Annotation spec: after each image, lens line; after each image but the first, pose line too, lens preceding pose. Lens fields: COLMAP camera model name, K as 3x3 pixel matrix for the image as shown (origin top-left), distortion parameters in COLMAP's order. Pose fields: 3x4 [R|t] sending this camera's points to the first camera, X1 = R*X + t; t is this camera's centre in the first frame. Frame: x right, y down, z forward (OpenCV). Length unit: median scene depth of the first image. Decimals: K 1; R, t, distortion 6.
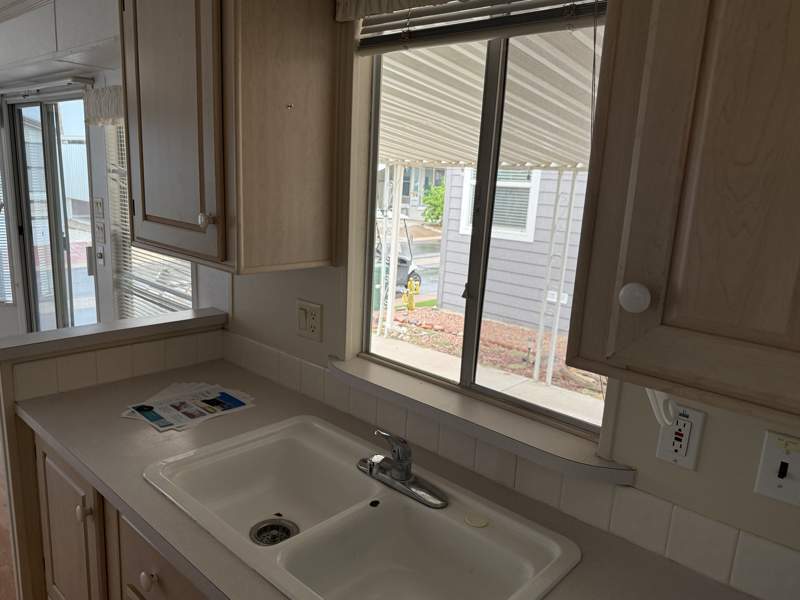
lens RADIAL K [[584.8, 0, 397.5], [0, 584.8, 302.5], [0, 0, 1]] dist [0.001519, -0.012341]
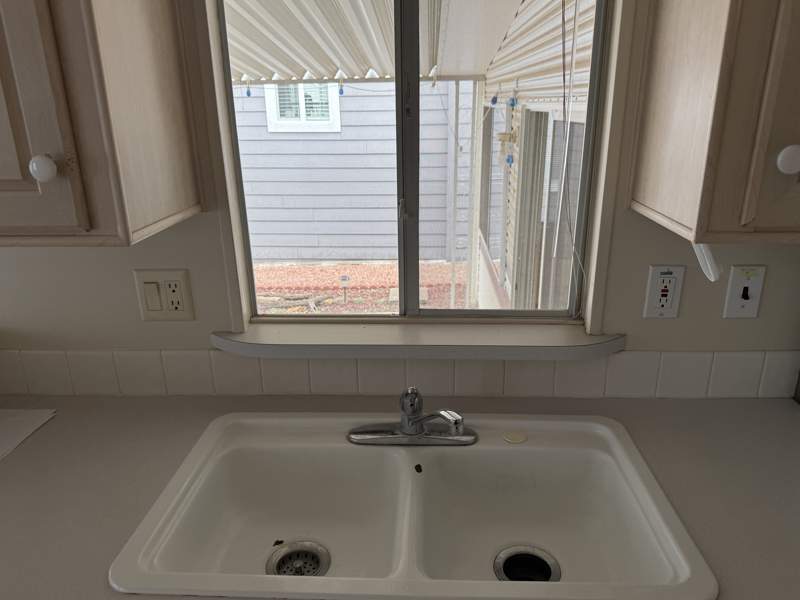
lens RADIAL K [[584.8, 0, 406.1], [0, 584.8, 313.2], [0, 0, 1]] dist [0.001519, -0.012341]
pose [[0.767492, -0.280870, 0.576254, -0.519605], [0.195019, 0.958601, 0.207489, -0.061147], [-0.610675, -0.046866, 0.790493, 0.367055]]
